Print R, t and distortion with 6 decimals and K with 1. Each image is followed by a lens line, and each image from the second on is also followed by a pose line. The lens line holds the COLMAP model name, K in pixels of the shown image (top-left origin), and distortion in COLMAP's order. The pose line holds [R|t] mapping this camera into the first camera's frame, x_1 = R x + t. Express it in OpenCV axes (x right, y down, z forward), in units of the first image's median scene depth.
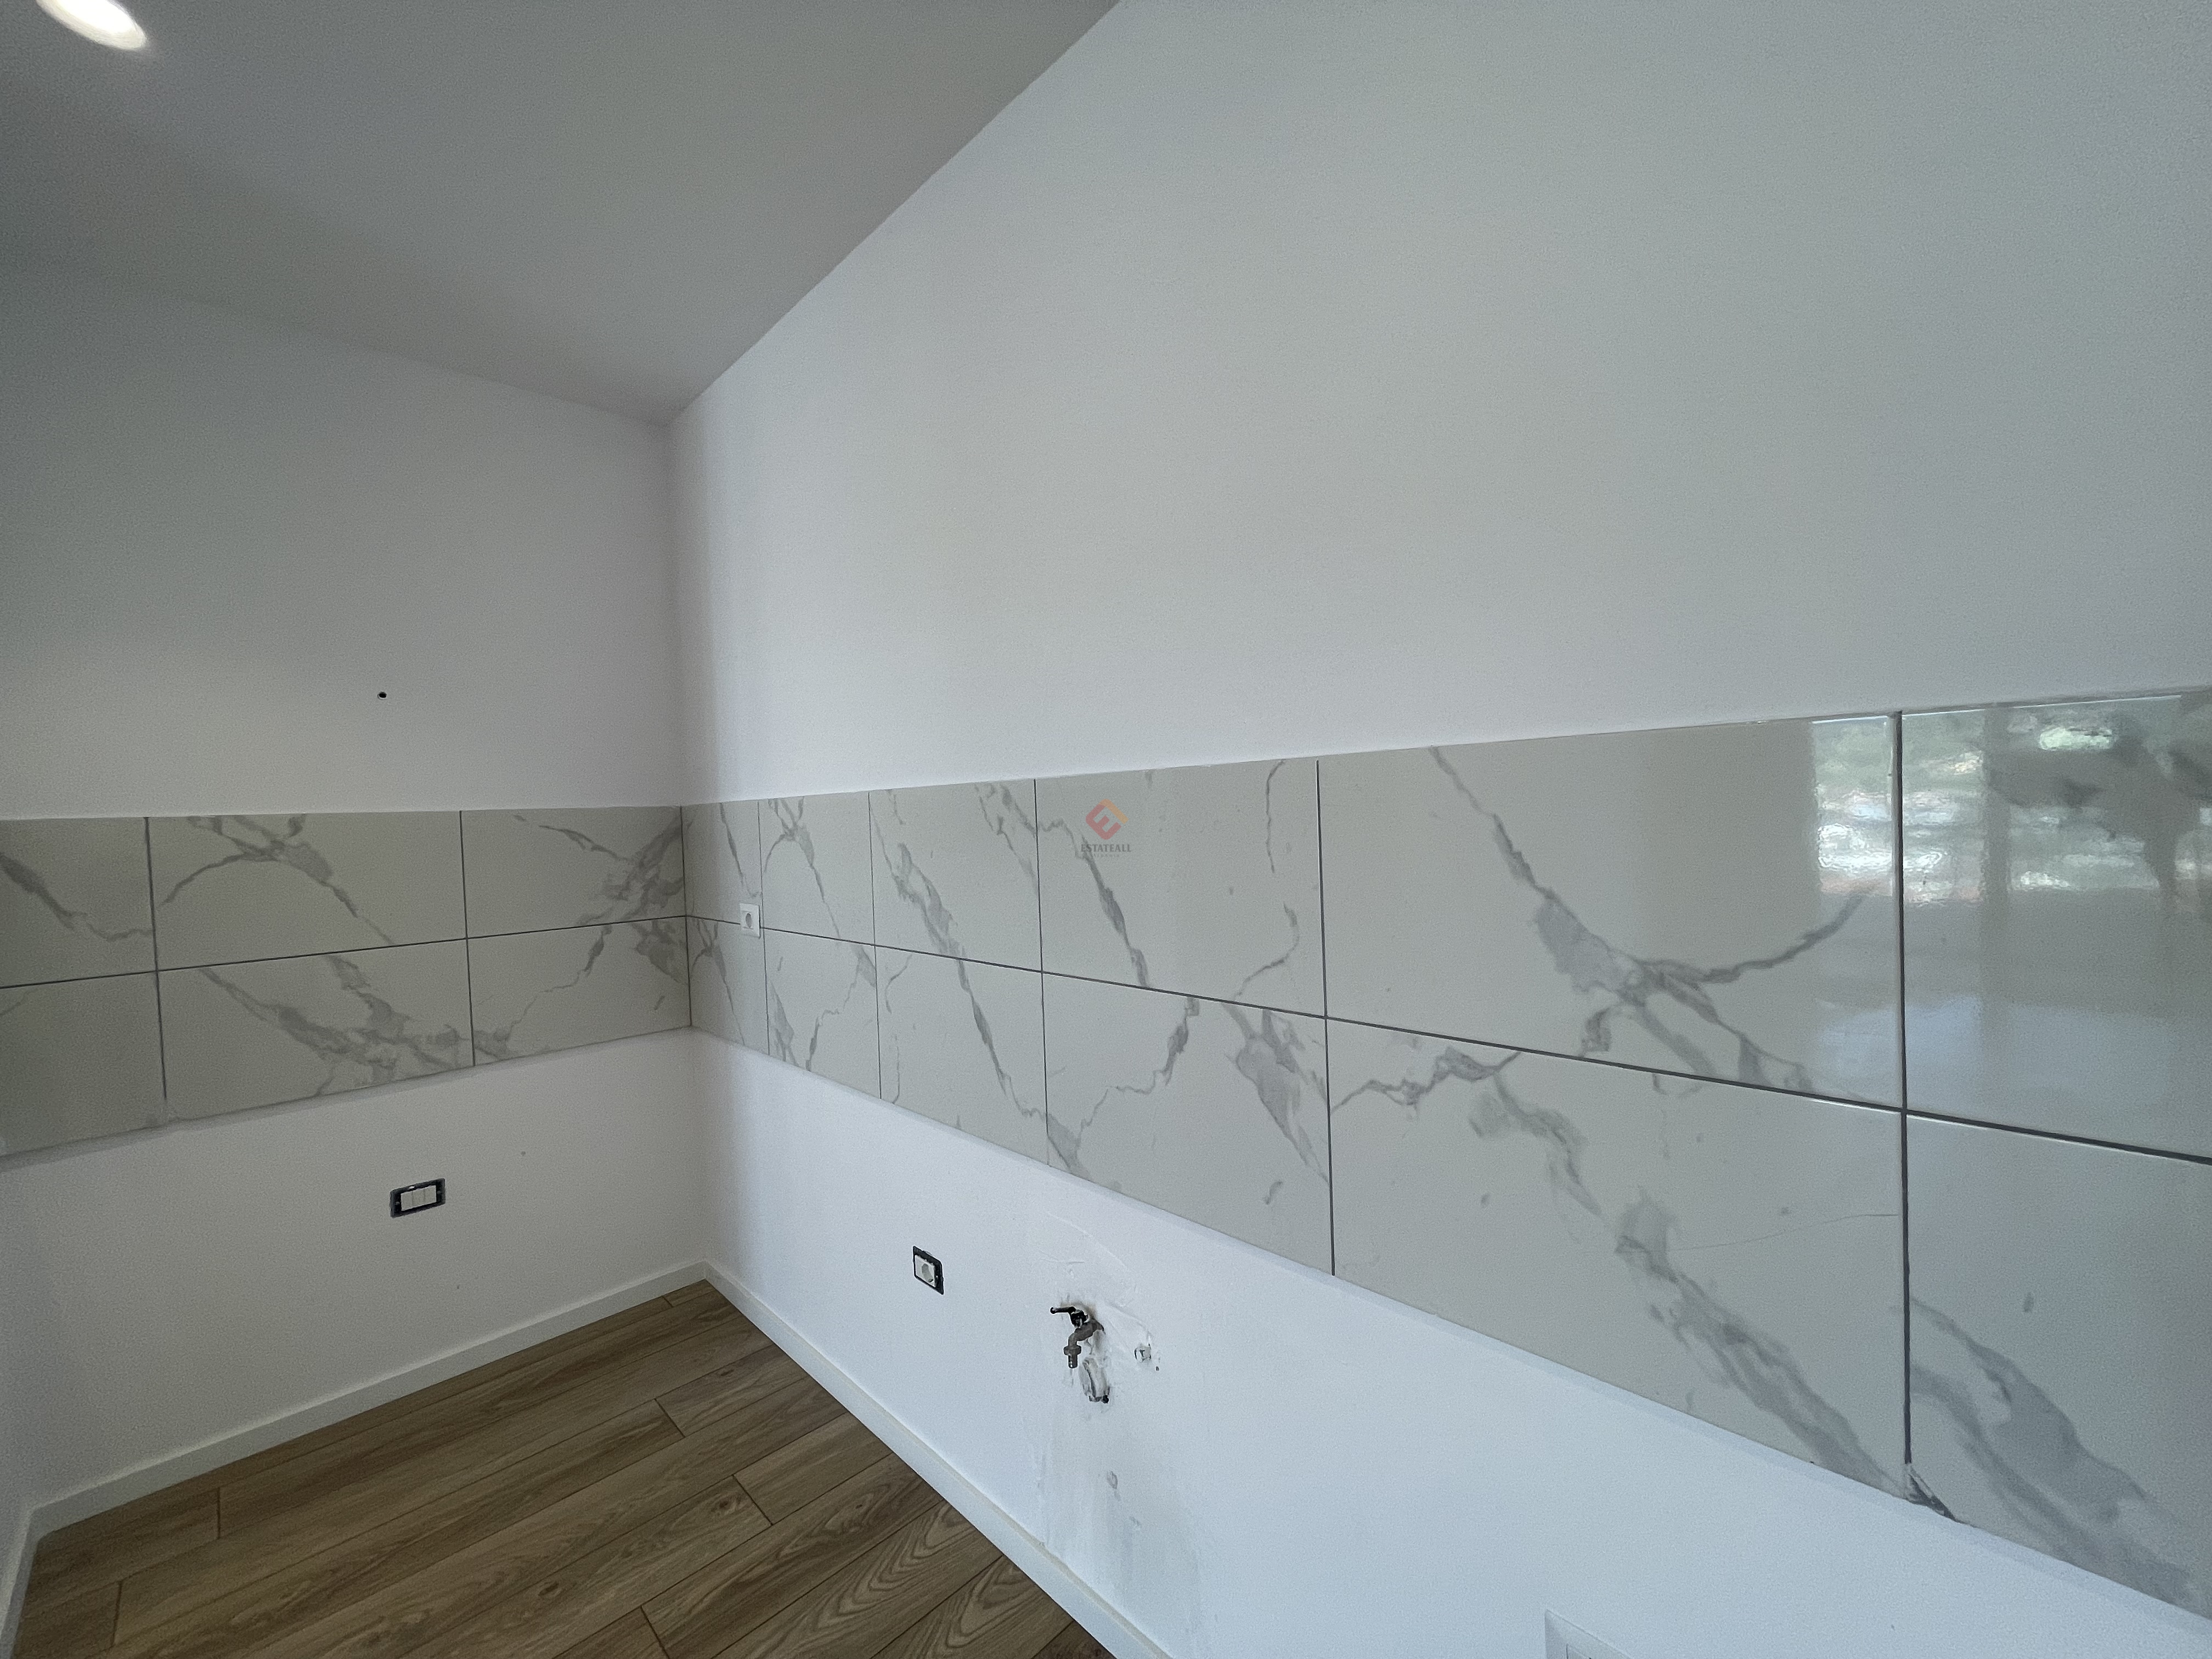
lens RADIAL K [[890.5, 0, 1104.0], [0, 890.5, 830.1], [0, 0, 1]] dist [-0.003865, 0.001536]
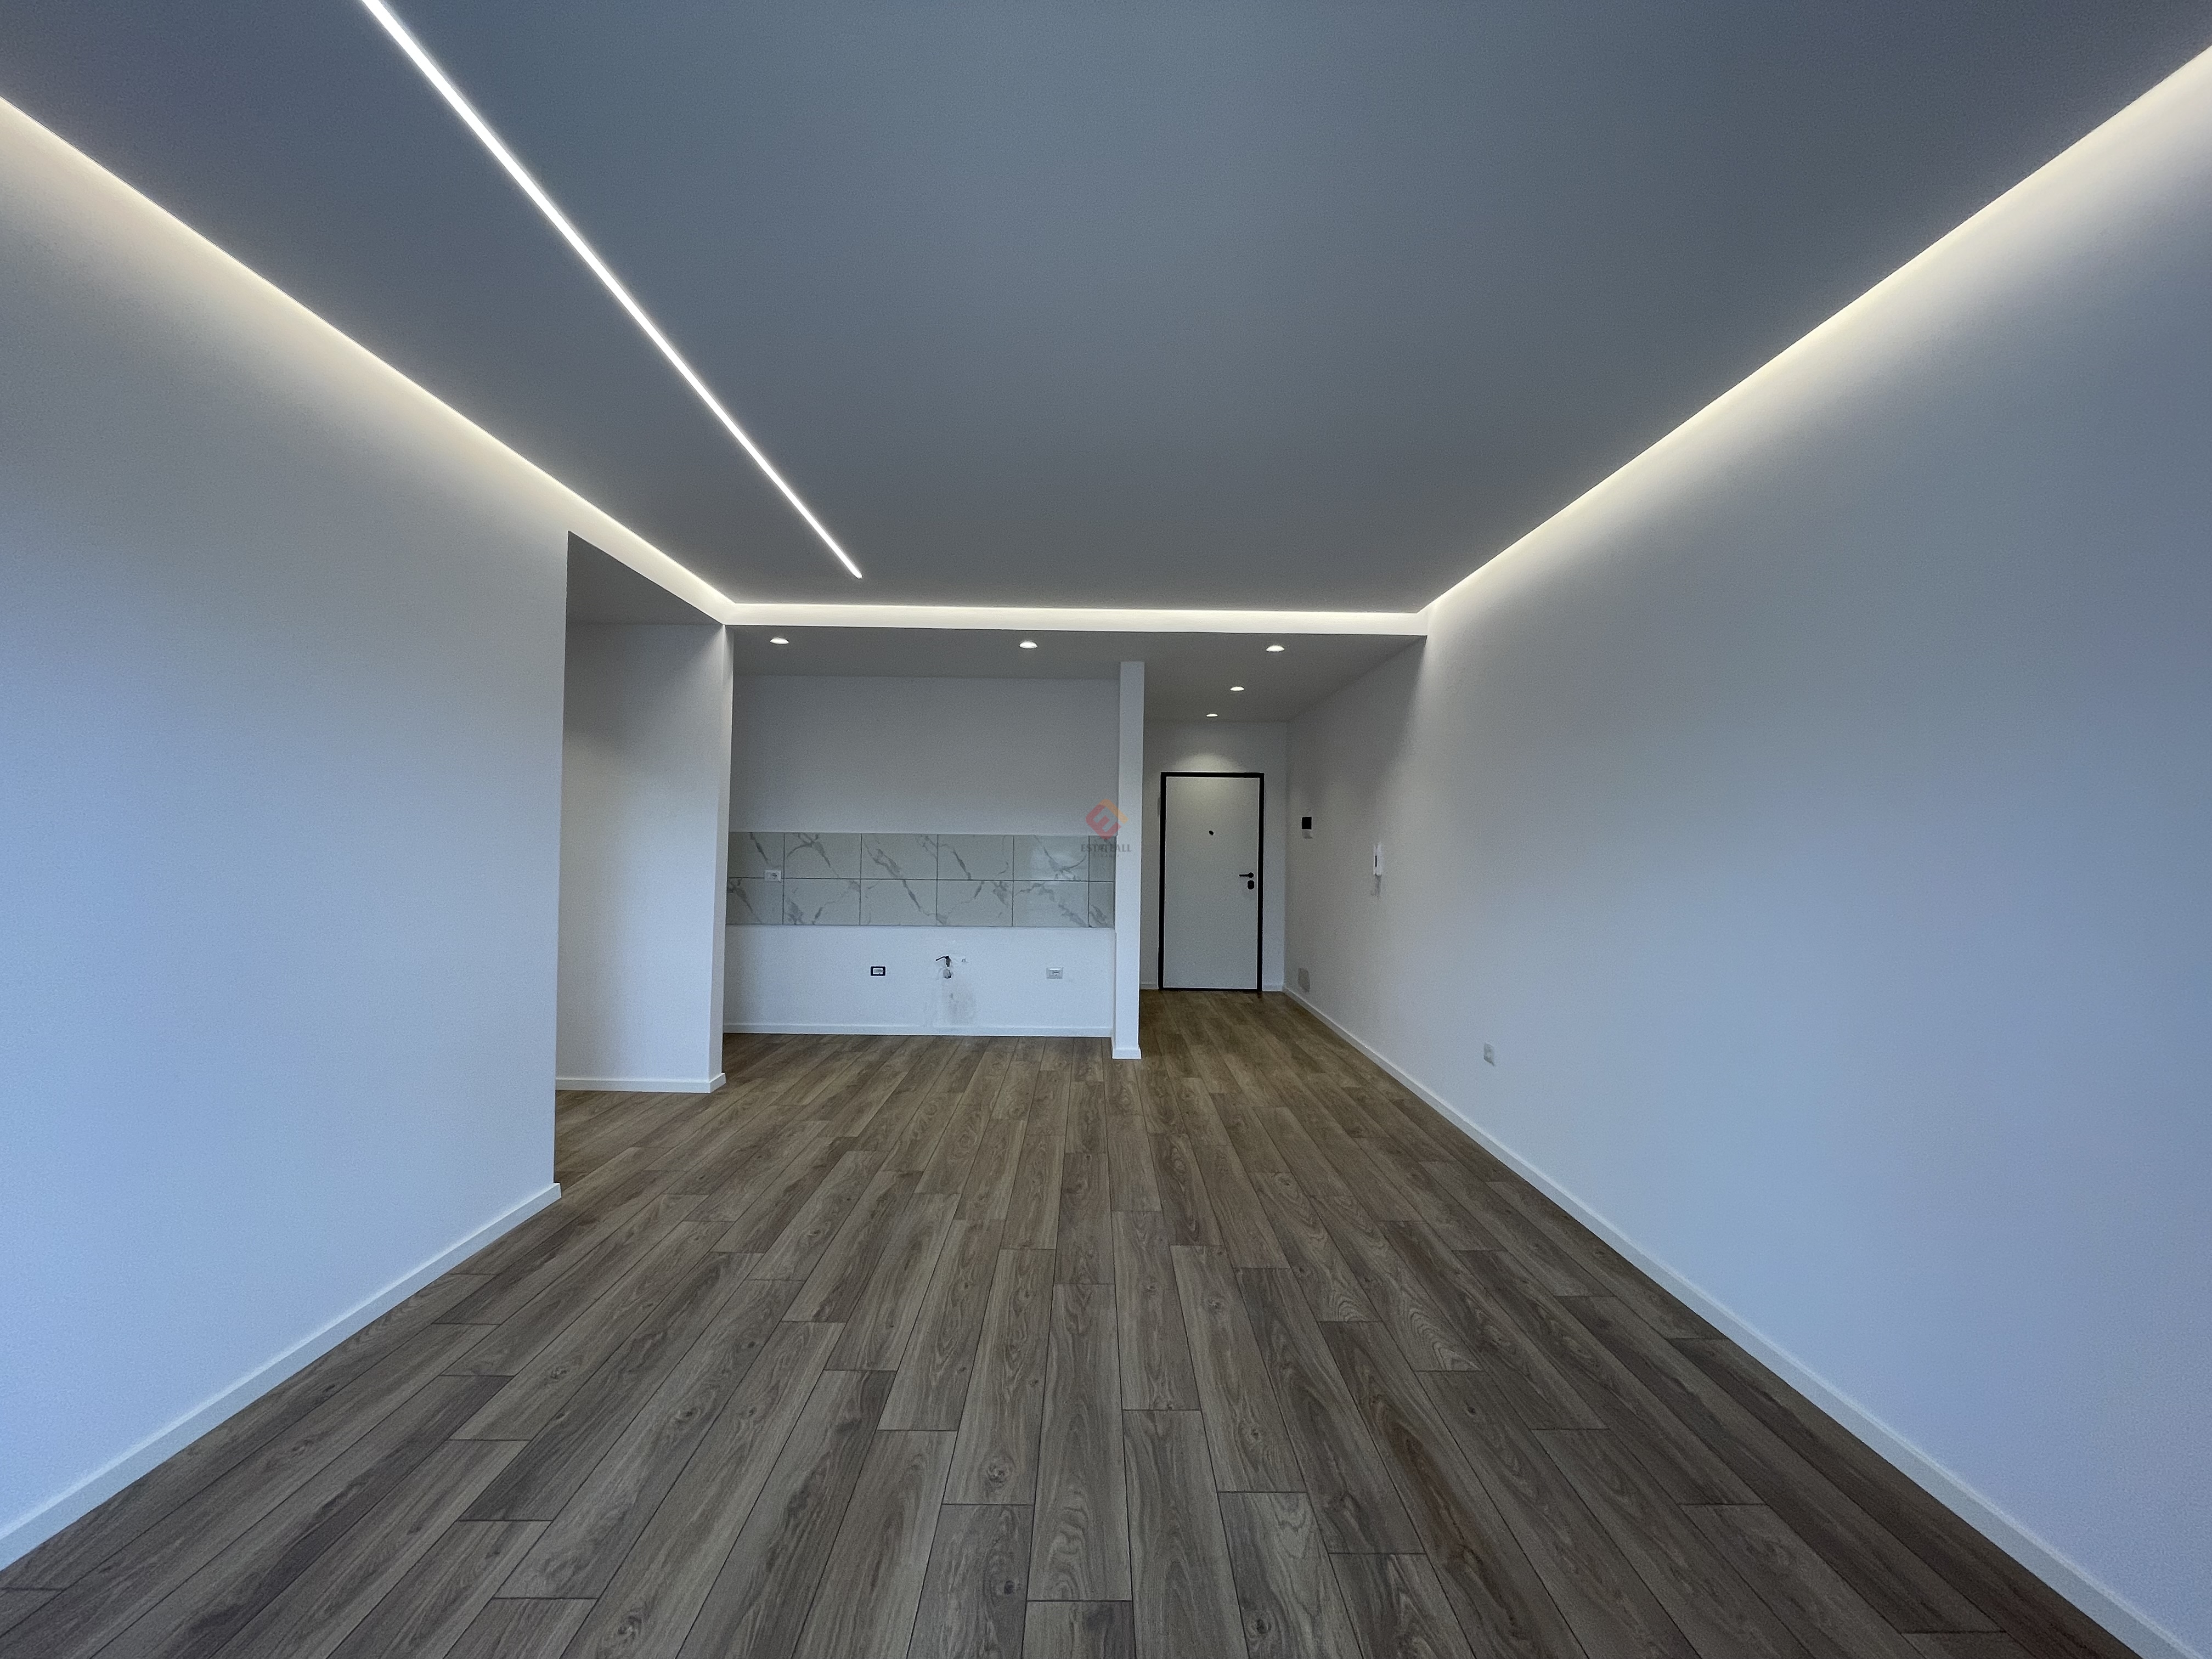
lens RADIAL K [[890.5, 0, 1107.0], [0, 890.5, 827.4], [0, 0, 1]] dist [-0.003865, 0.001536]
pose [[0.695269, 0.060311, 0.716215, -2.529213], [-0.021637, 0.997778, -0.063016, 0.158517], [-0.718424, 0.028316, 0.695029, -2.505851]]
